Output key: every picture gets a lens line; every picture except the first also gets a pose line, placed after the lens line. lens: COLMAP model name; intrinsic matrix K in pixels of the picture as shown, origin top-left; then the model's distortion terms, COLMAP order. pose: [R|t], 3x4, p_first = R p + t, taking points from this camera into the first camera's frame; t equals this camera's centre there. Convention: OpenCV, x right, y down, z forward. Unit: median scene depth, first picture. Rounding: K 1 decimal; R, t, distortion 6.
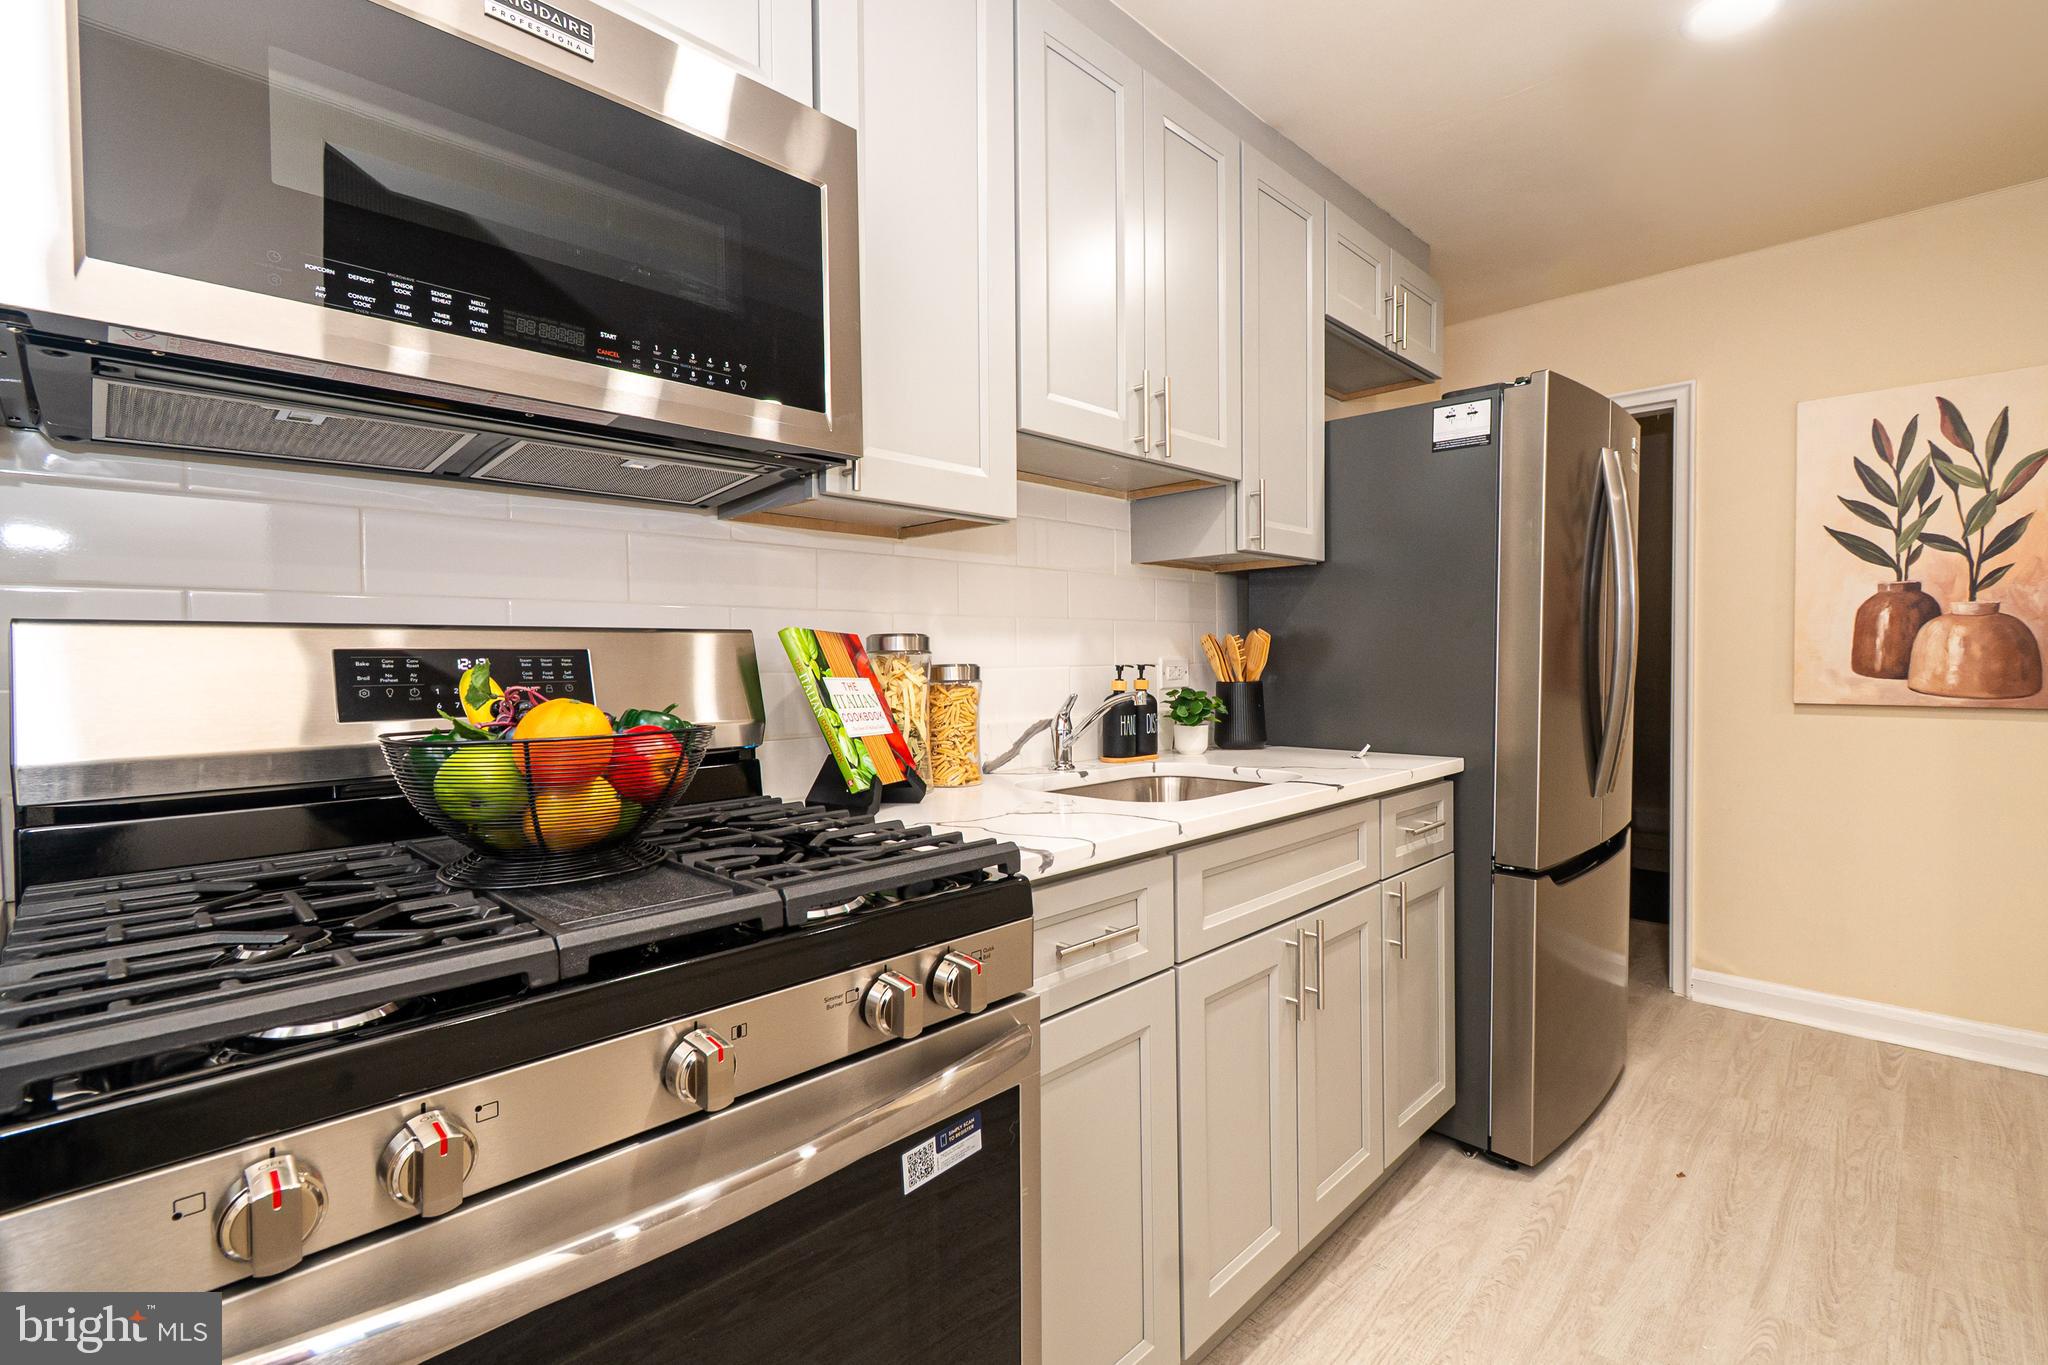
lens RADIAL K [[915.9, 0, 1021.3], [0, 915.9, 675.1], [0, 0, 1]] dist [0.010742, -0.006046]
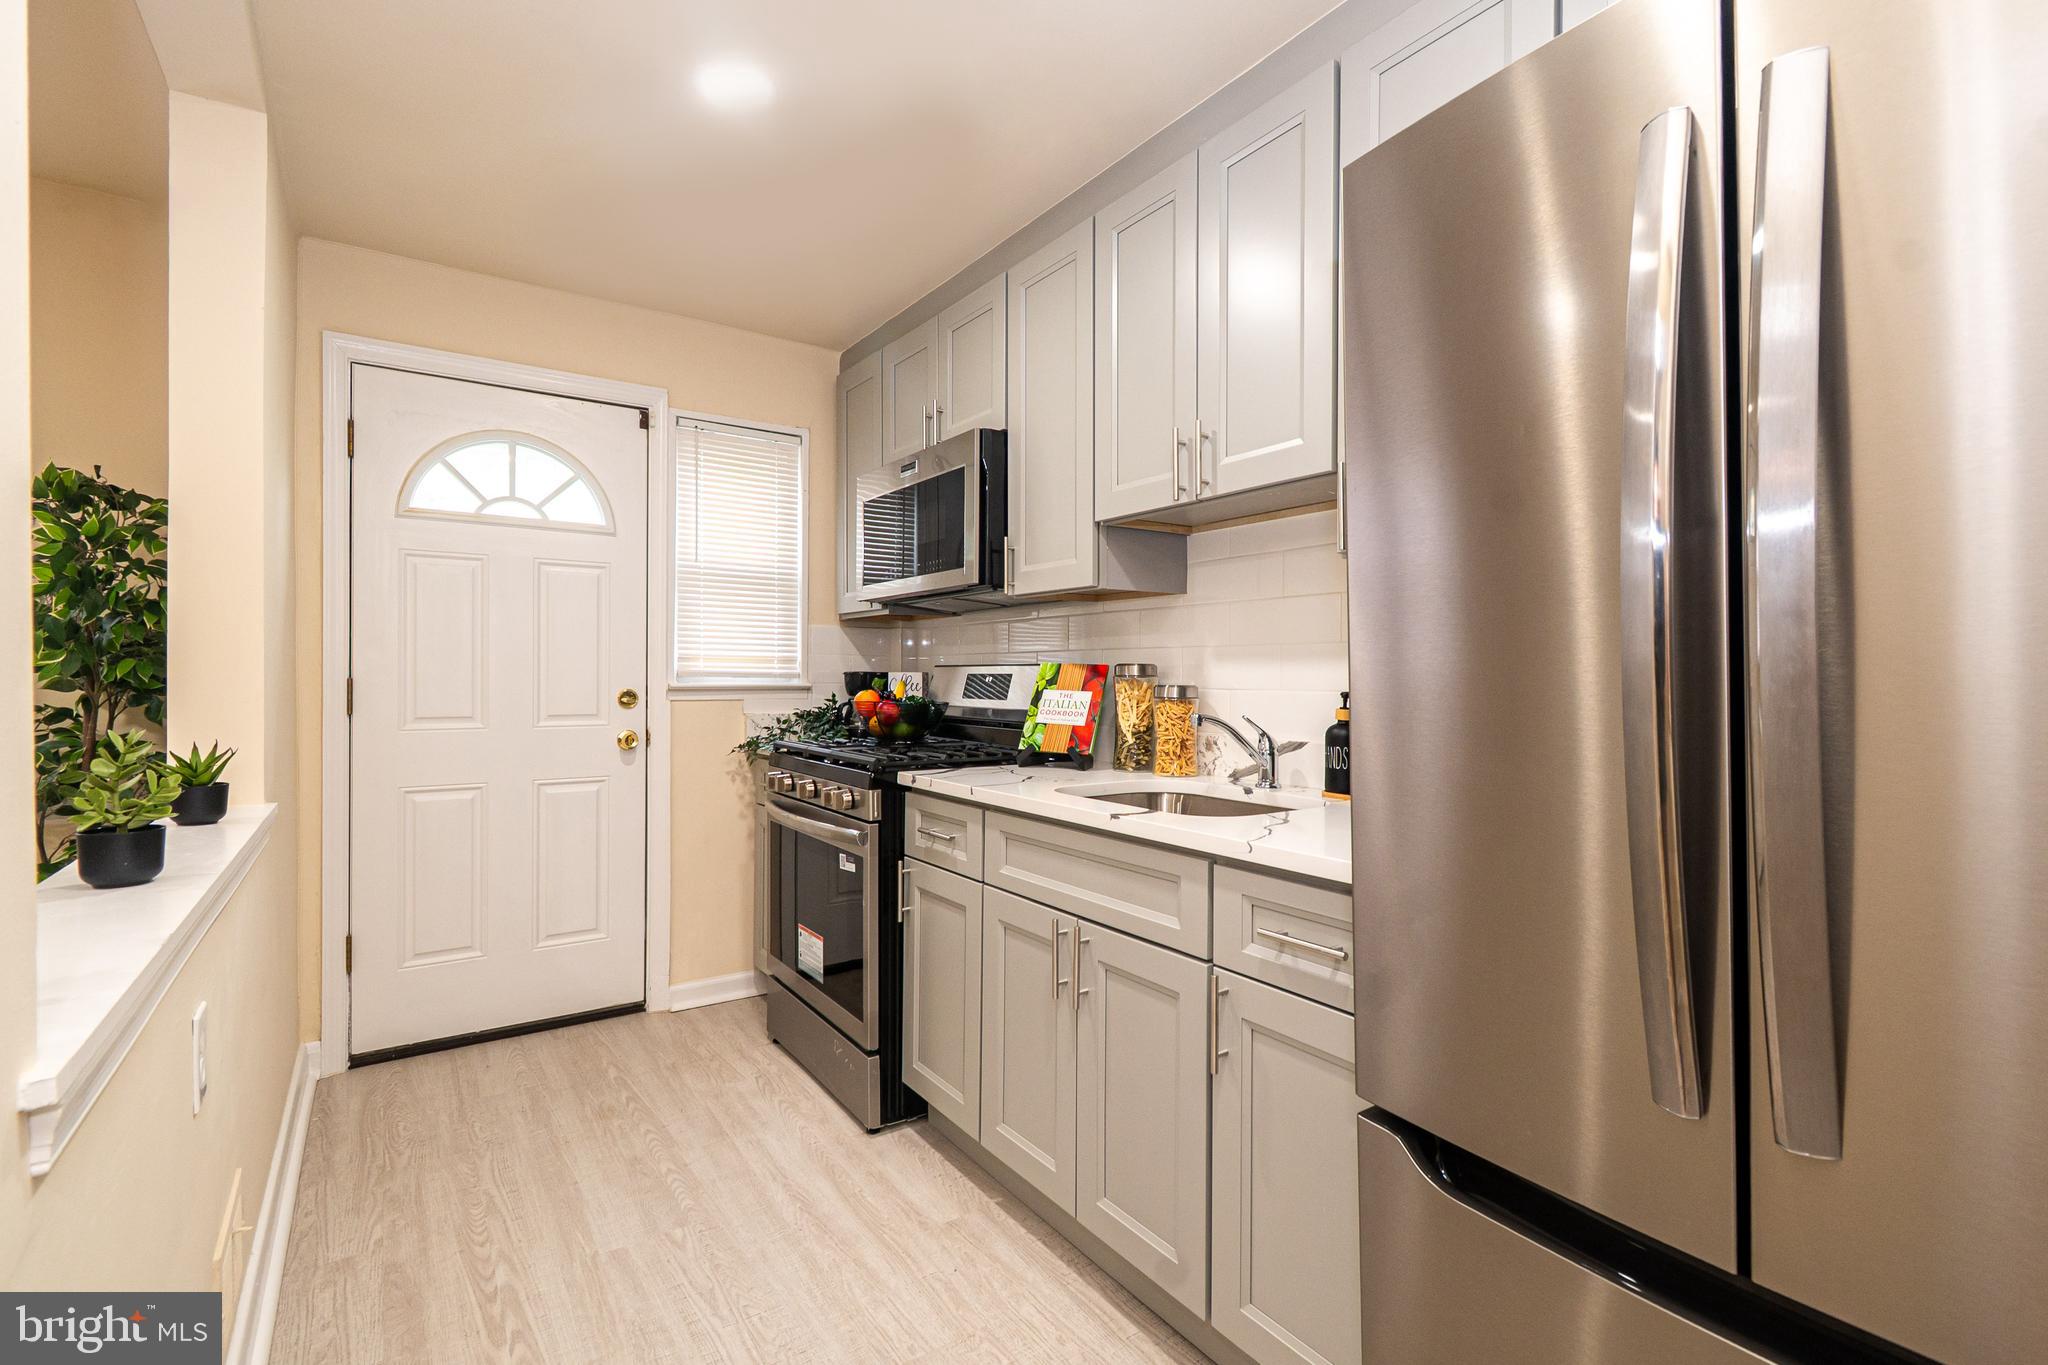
lens RADIAL K [[915.9, 0, 1037.6], [0, 915.9, 680.3], [0, 0, 1]] dist [0.010742, -0.006046]
pose [[-0.175502, 0.017039, -0.984332, 0.889088], [-0.018686, 0.999612, 0.020635, -0.029813], [0.984302, 0.022015, -0.175116, 0.724664]]
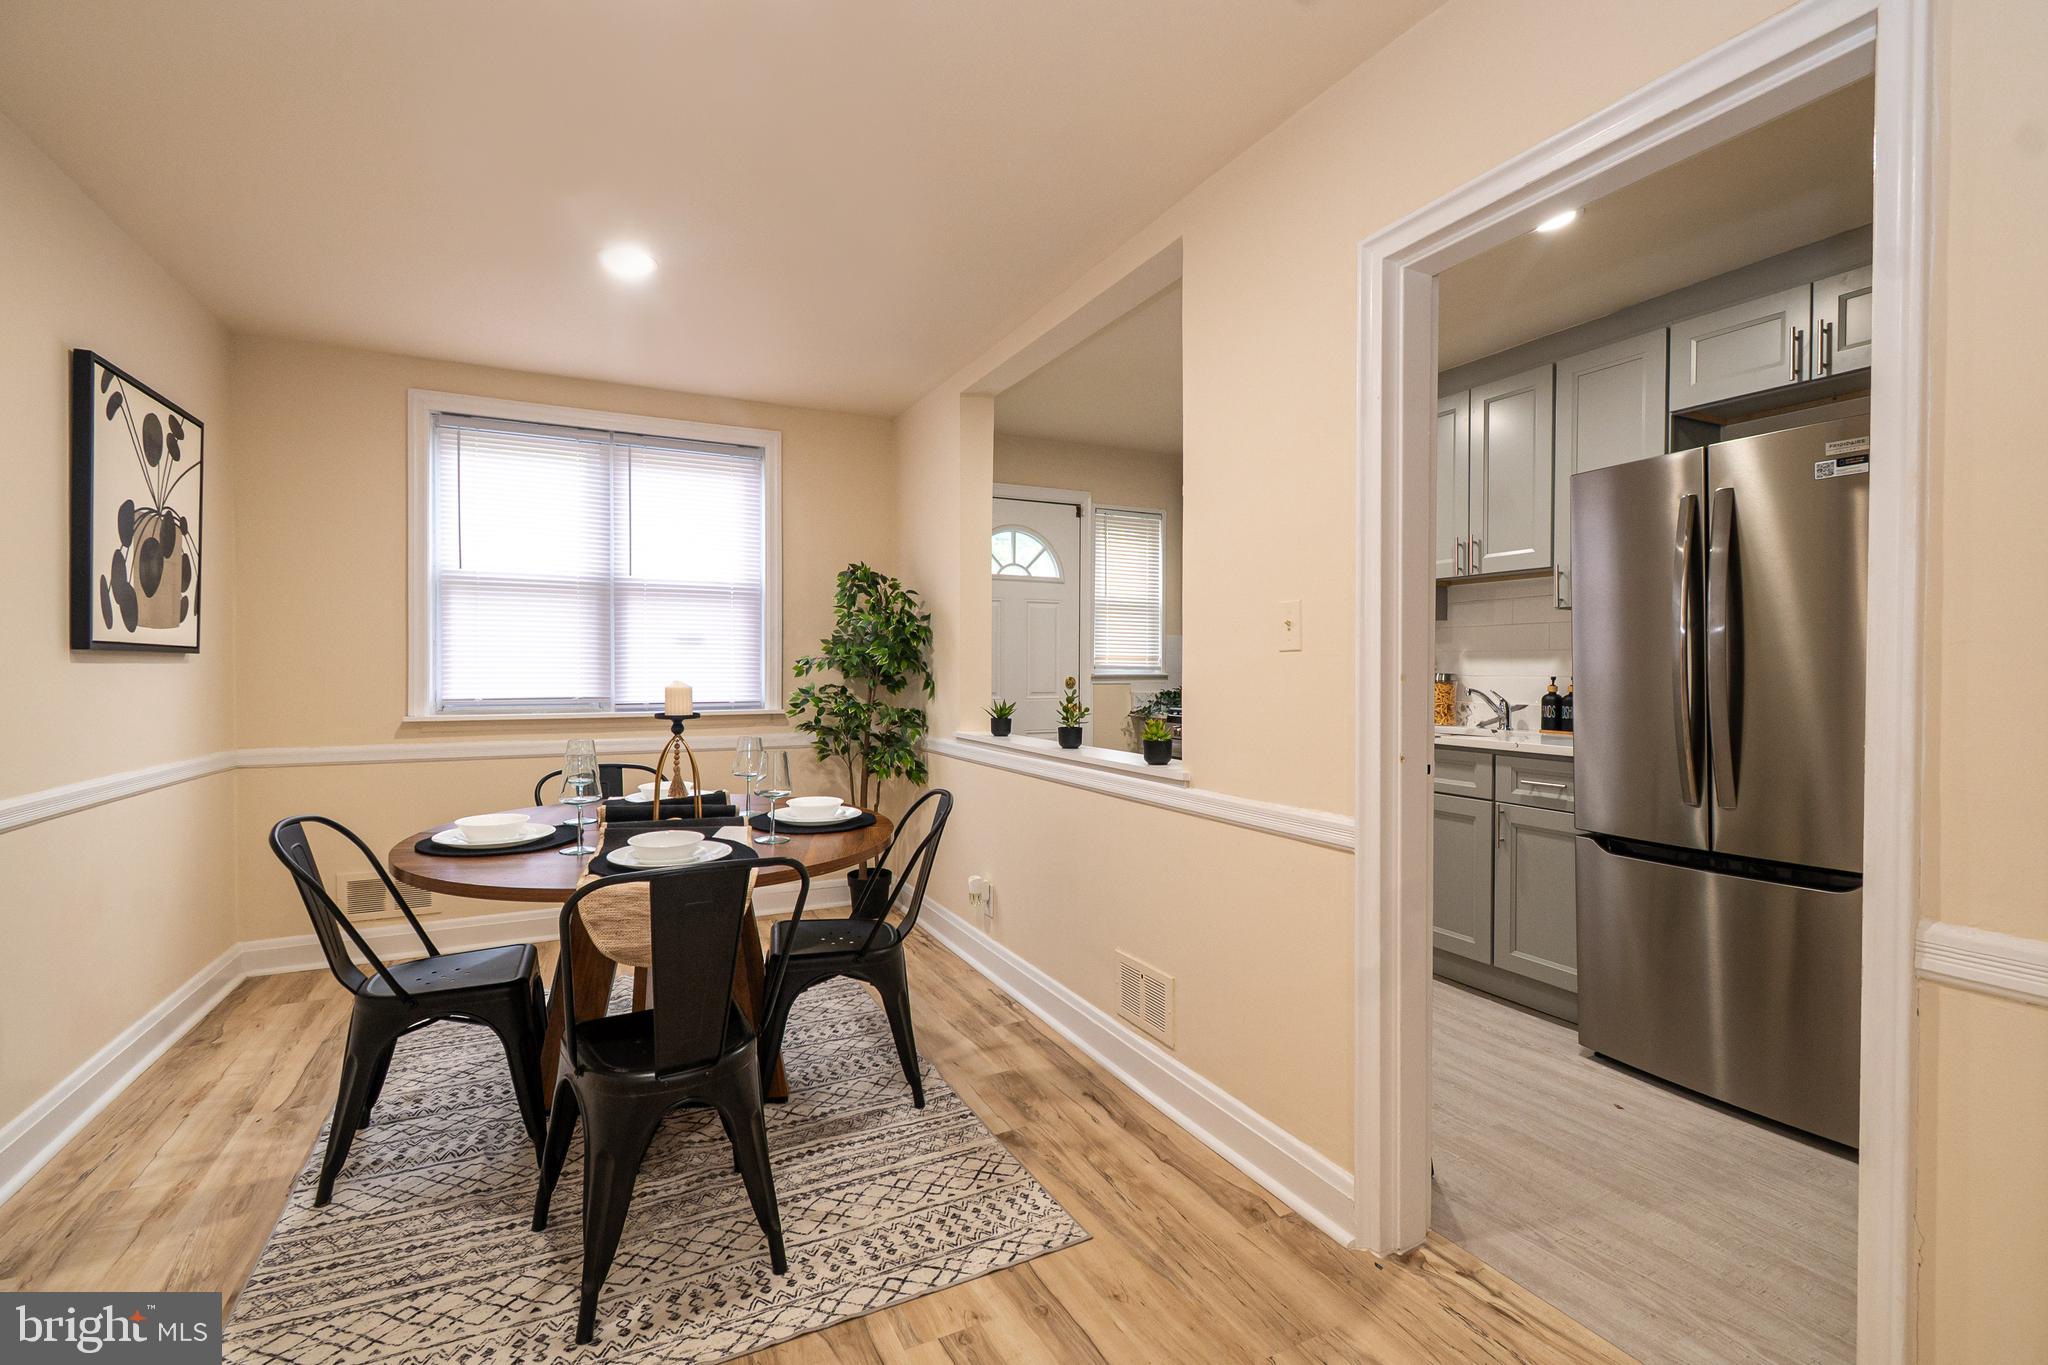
lens RADIAL K [[915.9, 0, 1035.1], [0, 915.9, 671.2], [0, 0, 1]] dist [0.010742, -0.006046]
pose [[-0.315679, 0.017455, -0.948706, 1.718035], [-0.012859, 0.999660, 0.022671, -0.039573], [0.948779, 0.019356, -0.315347, 0.525656]]
